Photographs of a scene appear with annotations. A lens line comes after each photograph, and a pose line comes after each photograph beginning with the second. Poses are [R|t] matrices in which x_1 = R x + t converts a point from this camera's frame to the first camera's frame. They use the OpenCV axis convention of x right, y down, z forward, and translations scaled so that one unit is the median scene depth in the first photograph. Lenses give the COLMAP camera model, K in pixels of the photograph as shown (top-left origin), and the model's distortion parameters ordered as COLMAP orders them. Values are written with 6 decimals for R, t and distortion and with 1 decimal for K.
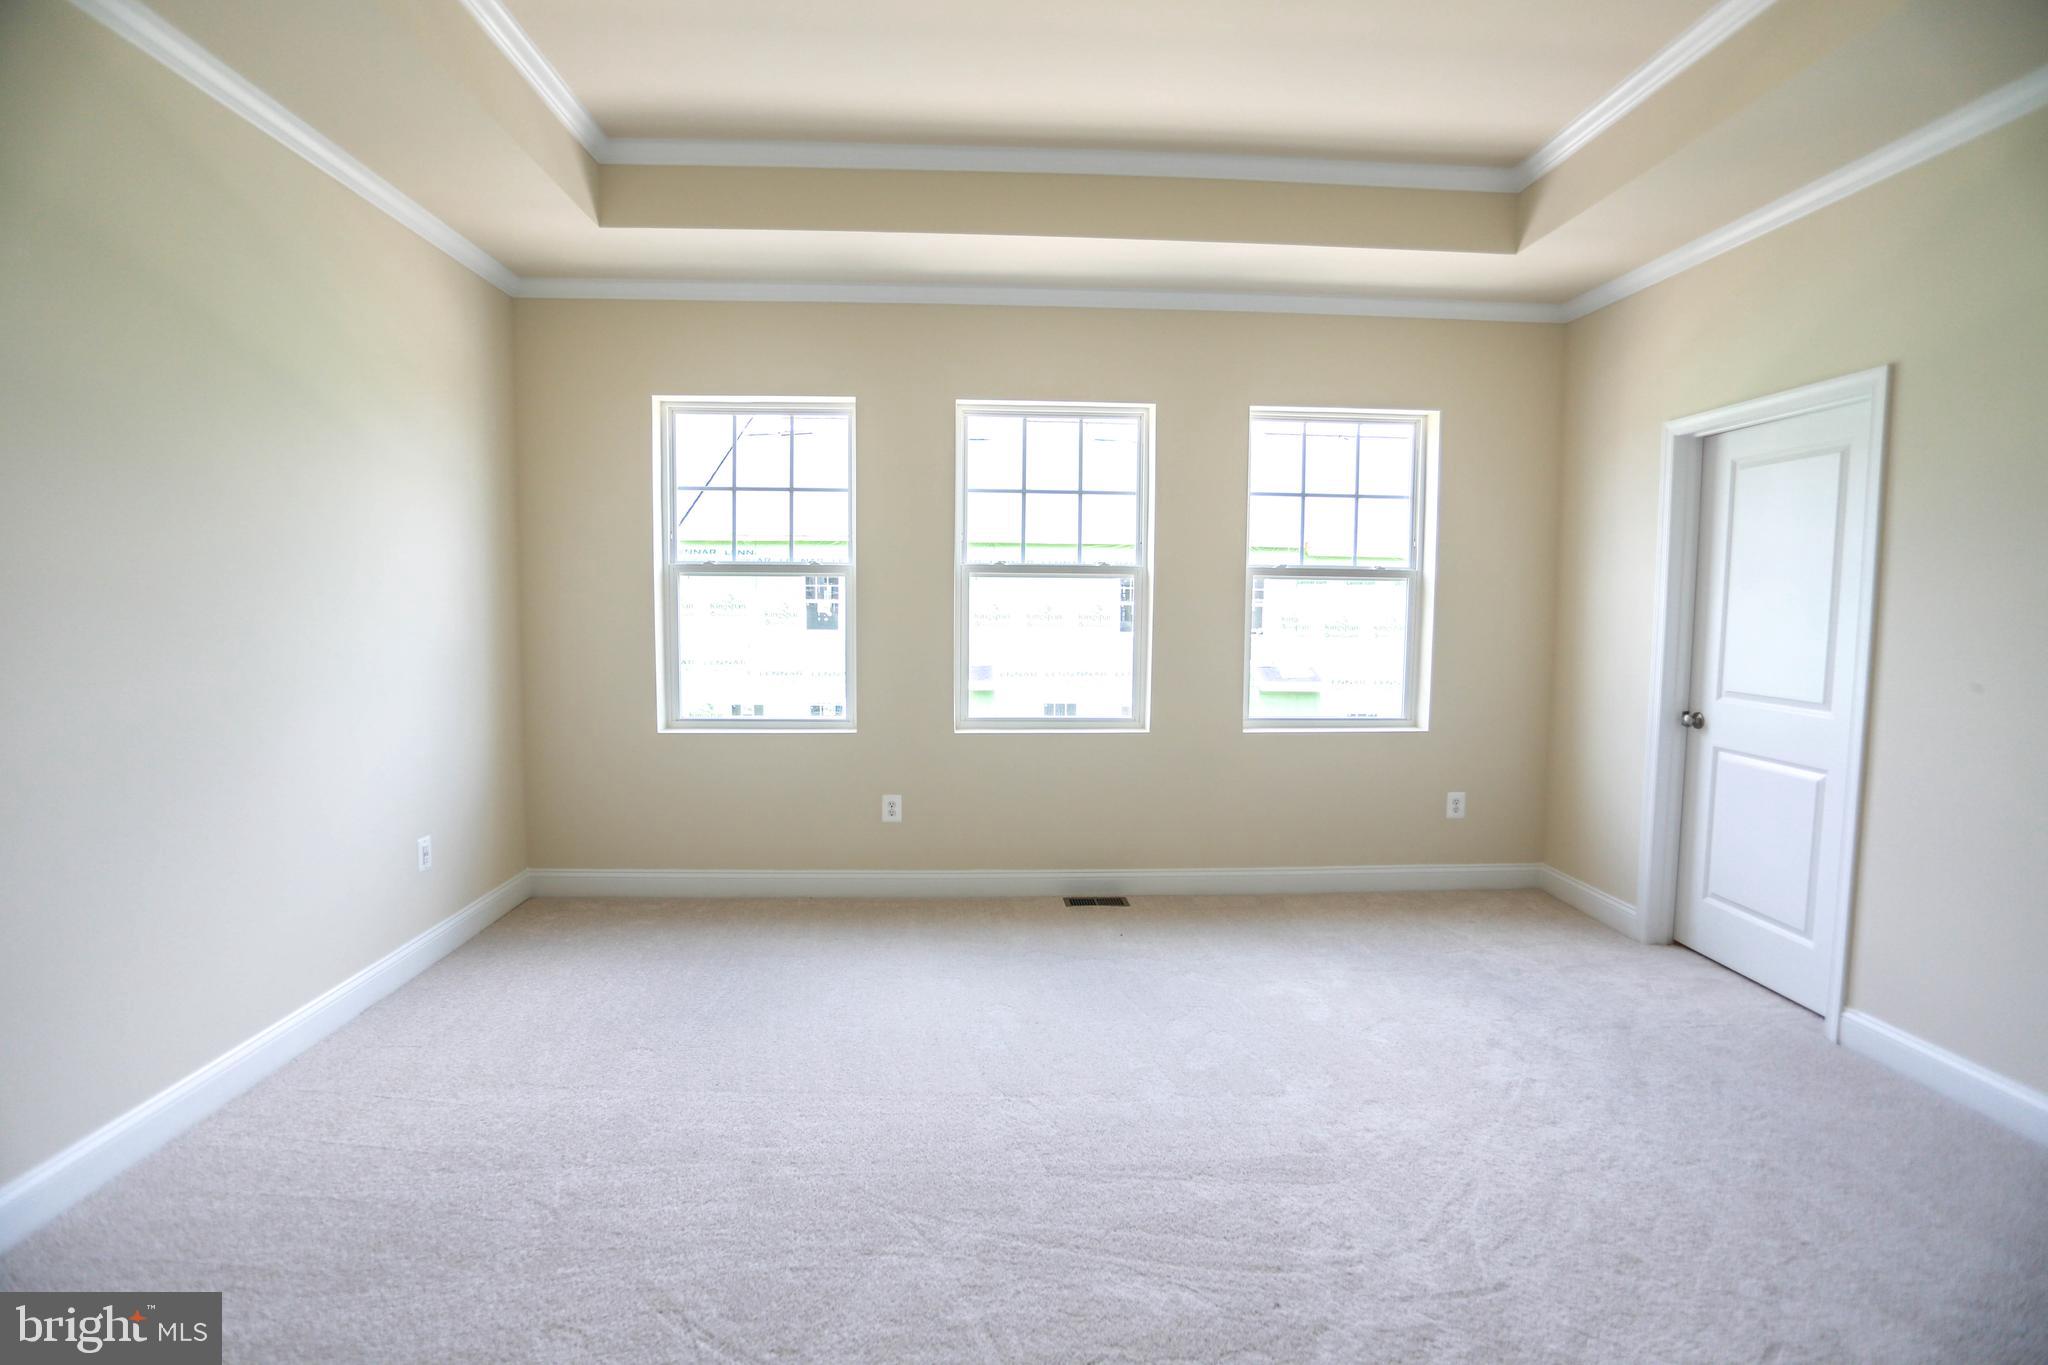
lens RADIAL K [[972.7, 0, 1024.0], [0, 972.7, 682.5], [0, 0, 1]] dist [-0.076152, 0.033388]
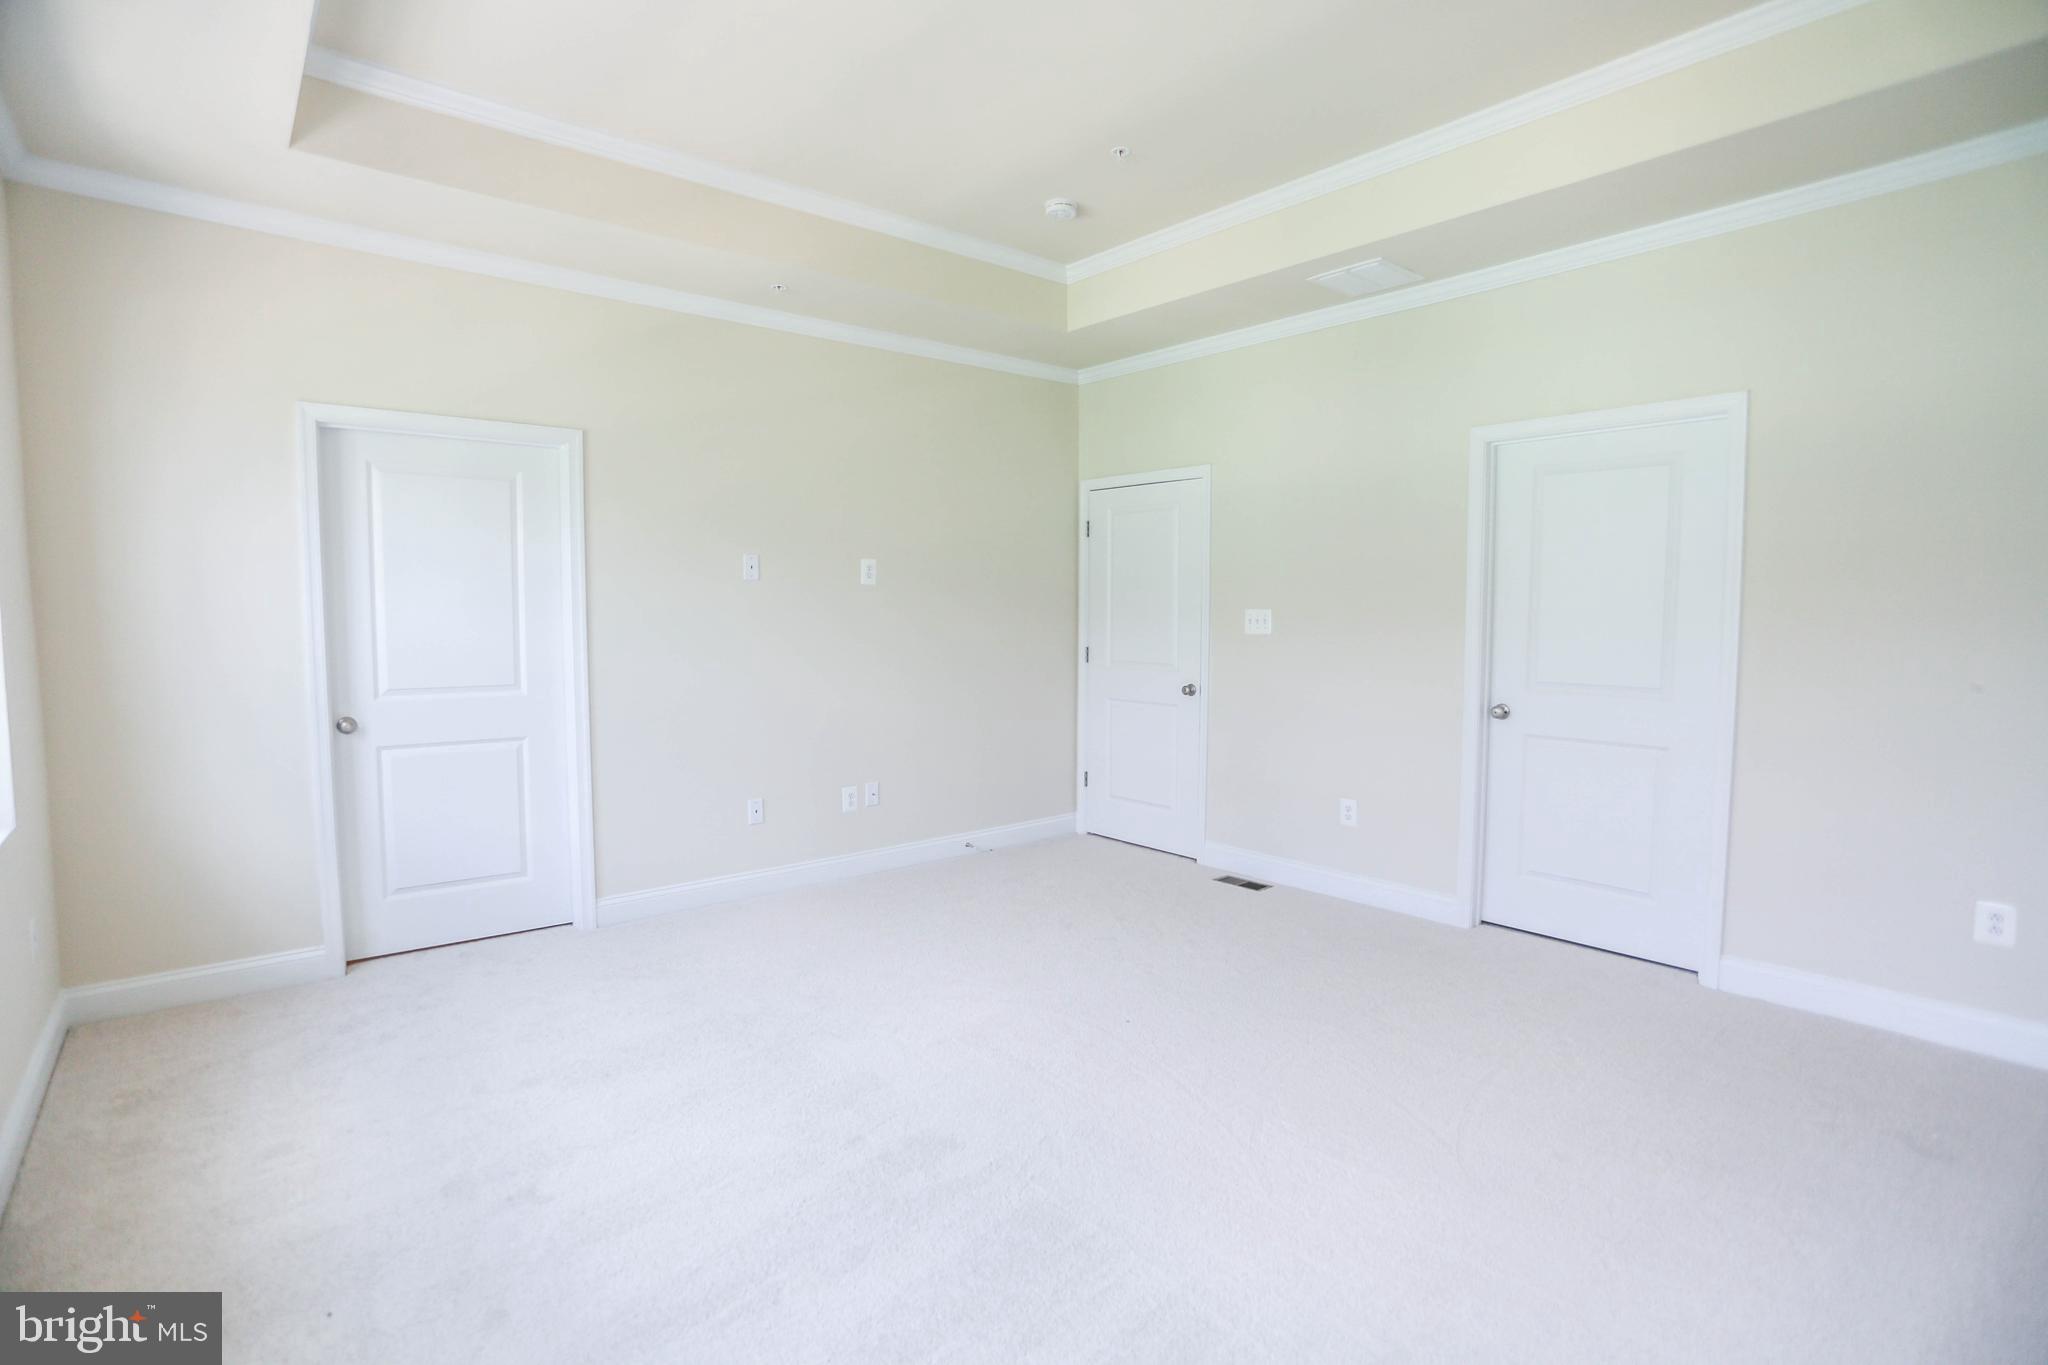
lens RADIAL K [[972.7, 0, 1024.0], [0, 972.7, 682.5], [0, 0, 1]] dist [-0.076152, 0.033388]
pose [[-0.603001, -0.067549, 0.794875, -0.376822], [0.059156, 0.989879, 0.128996, -0.070326], [-0.795544, 0.124806, -0.592902, 0.827654]]
